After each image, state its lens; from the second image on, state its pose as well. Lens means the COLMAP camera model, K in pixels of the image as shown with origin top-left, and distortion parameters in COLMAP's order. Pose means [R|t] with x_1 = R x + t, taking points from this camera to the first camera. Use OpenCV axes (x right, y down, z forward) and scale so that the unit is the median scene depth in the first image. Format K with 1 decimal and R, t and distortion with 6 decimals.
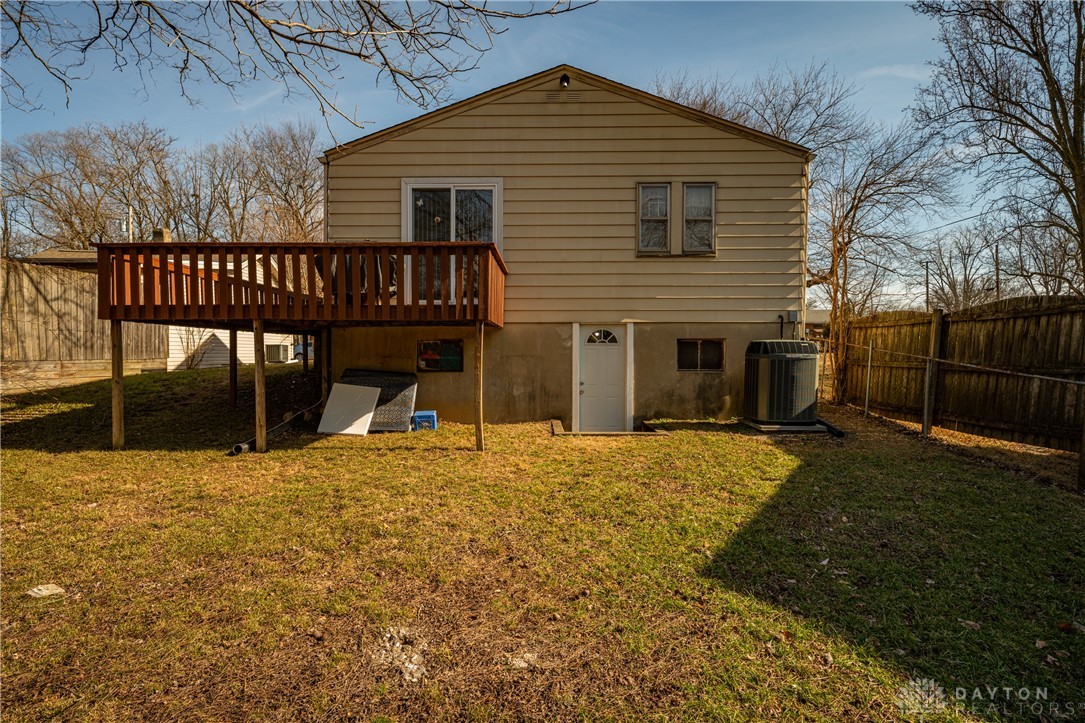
lens RADIAL K [[548.8, 0, 542.4], [0, 548.8, 363.1], [0, 0, 1]] dist [0.000555, 0.001883]
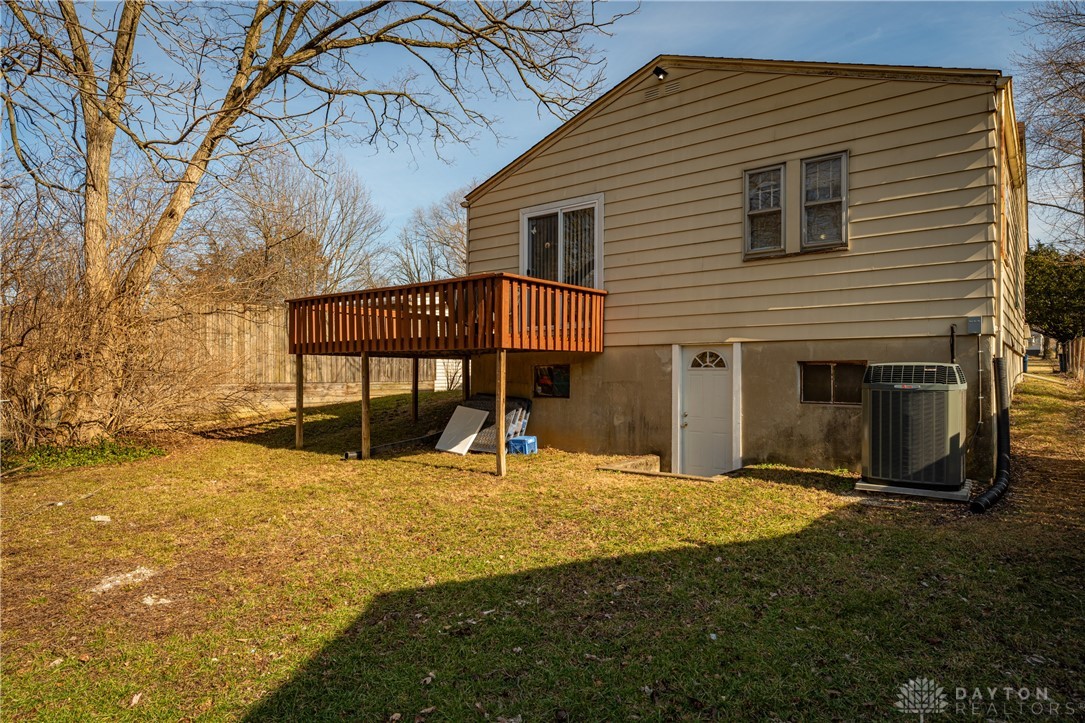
lens RADIAL K [[636.6, 0, 542.2], [0, 636.6, 364.3], [0, 0, 1]] dist [0.000488, 0.000384]
pose [[0.800819, -0.008630, -0.598844, 0.493755], [-0.010569, 0.999537, -0.028539, -0.011126], [0.598813, 0.029183, 0.800357, 0.072082]]
